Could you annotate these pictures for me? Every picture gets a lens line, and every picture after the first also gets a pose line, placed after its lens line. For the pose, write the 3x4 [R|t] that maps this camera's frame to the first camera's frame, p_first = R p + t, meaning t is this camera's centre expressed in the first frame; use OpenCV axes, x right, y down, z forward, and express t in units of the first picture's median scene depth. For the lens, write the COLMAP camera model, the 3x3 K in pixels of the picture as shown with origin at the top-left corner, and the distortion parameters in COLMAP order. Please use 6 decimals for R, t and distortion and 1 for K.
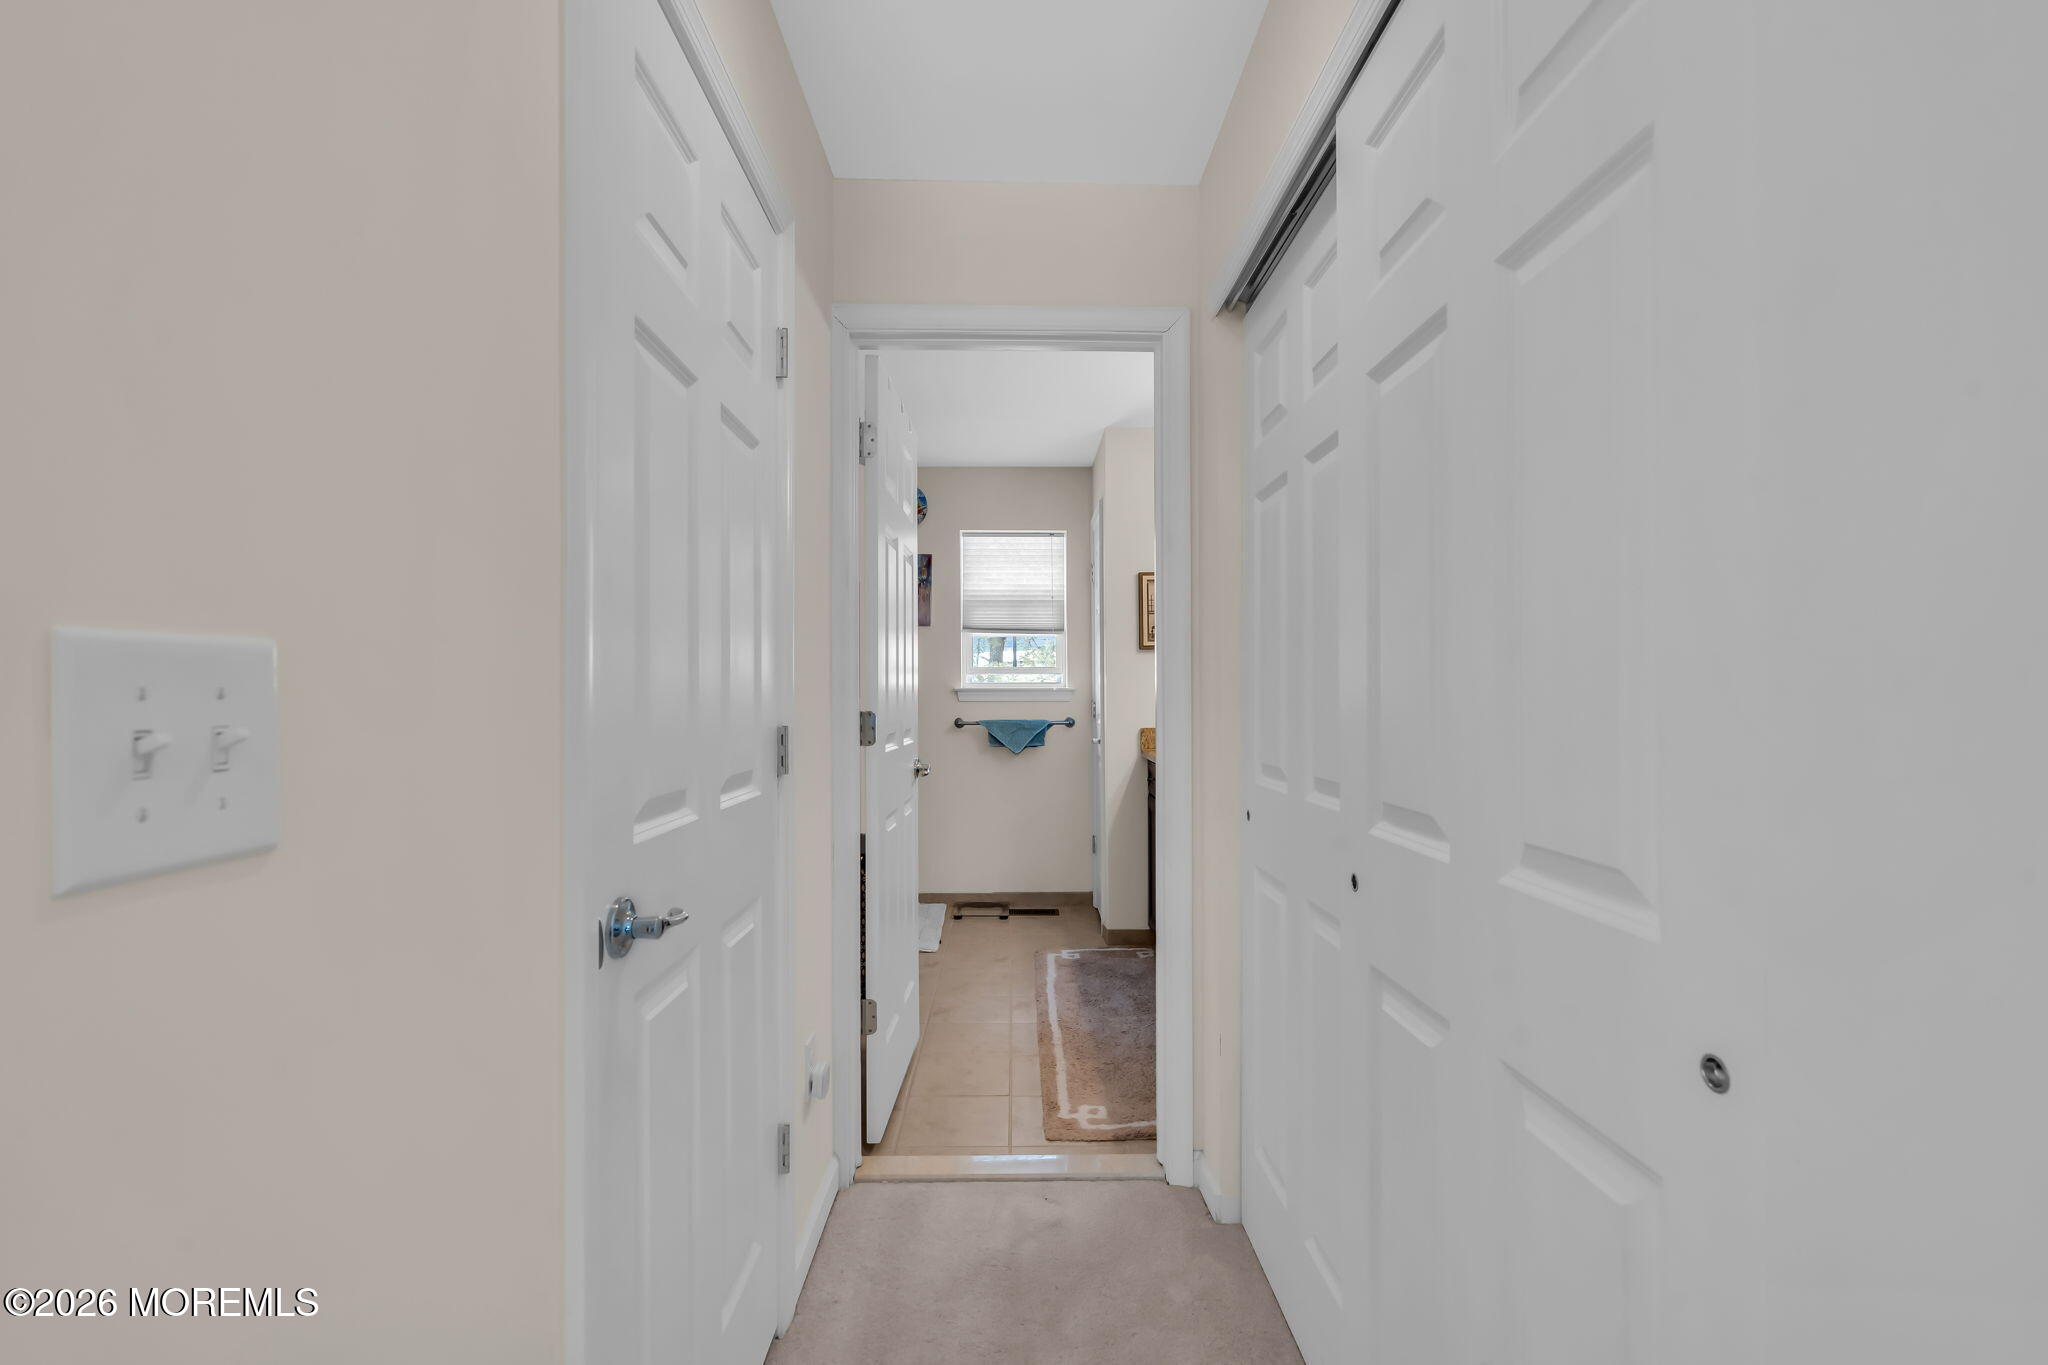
lens RADIAL K [[924.4, 0, 1027.1], [0, 924.4, 692.5], [0, 0, 1]] dist [-0.004359, 0.001148]
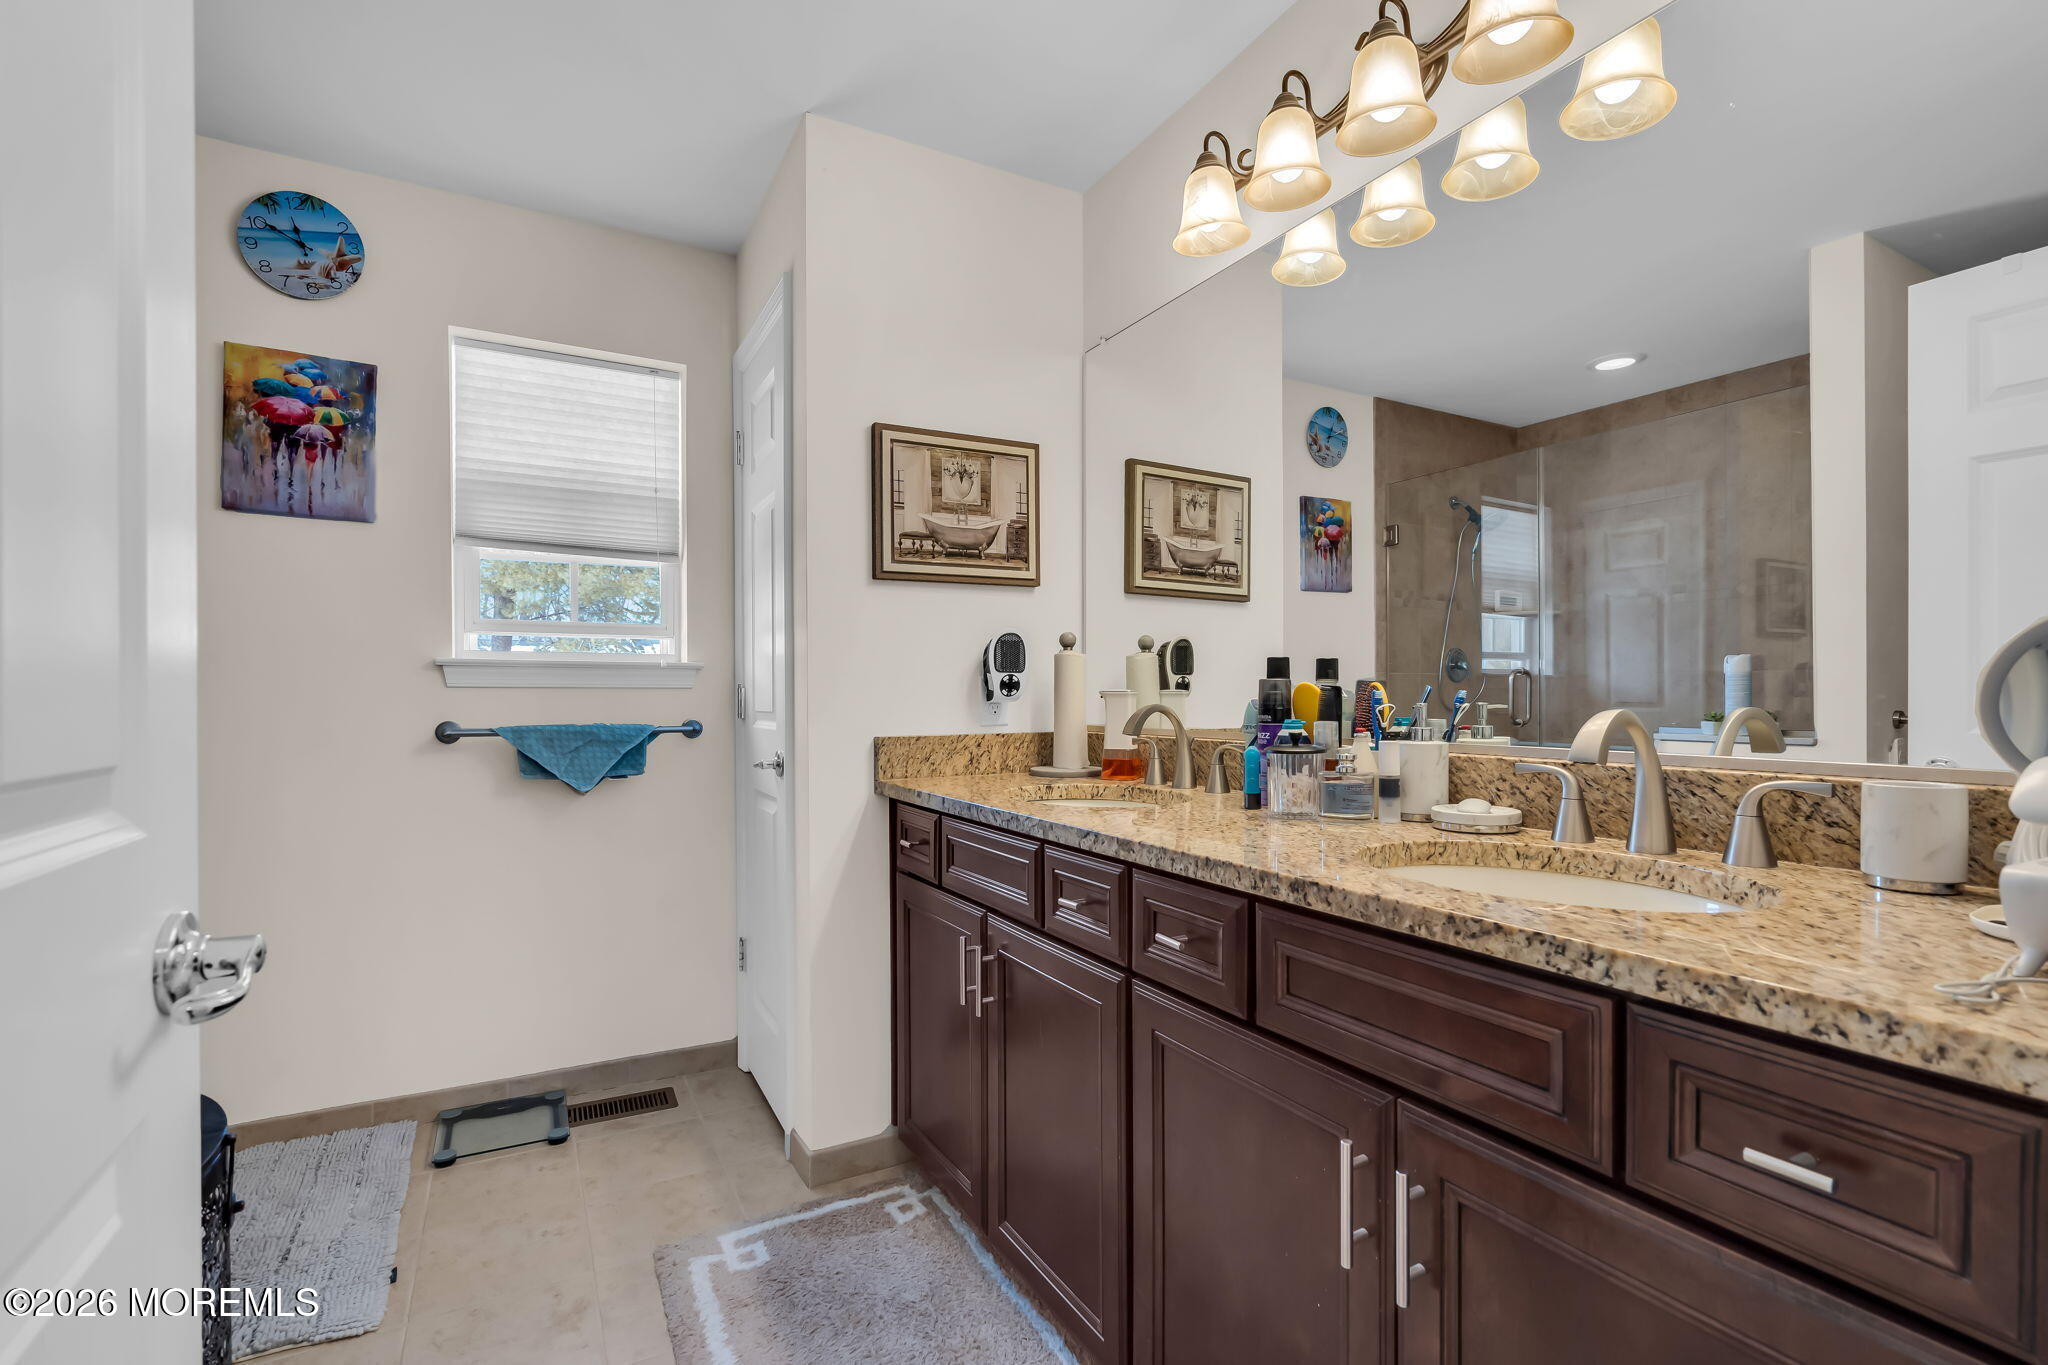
lens RADIAL K [[924.4, 0, 1027.1], [0, 924.4, 692.5], [0, 0, 1]] dist [-0.004359, 0.001148]
pose [[0.882783, 0.001070, 0.469781, -0.034130], [0.000845, 0.999992, -0.003865, 0.014805], [-0.469781, 0.003809, 0.882775, 0.449754]]
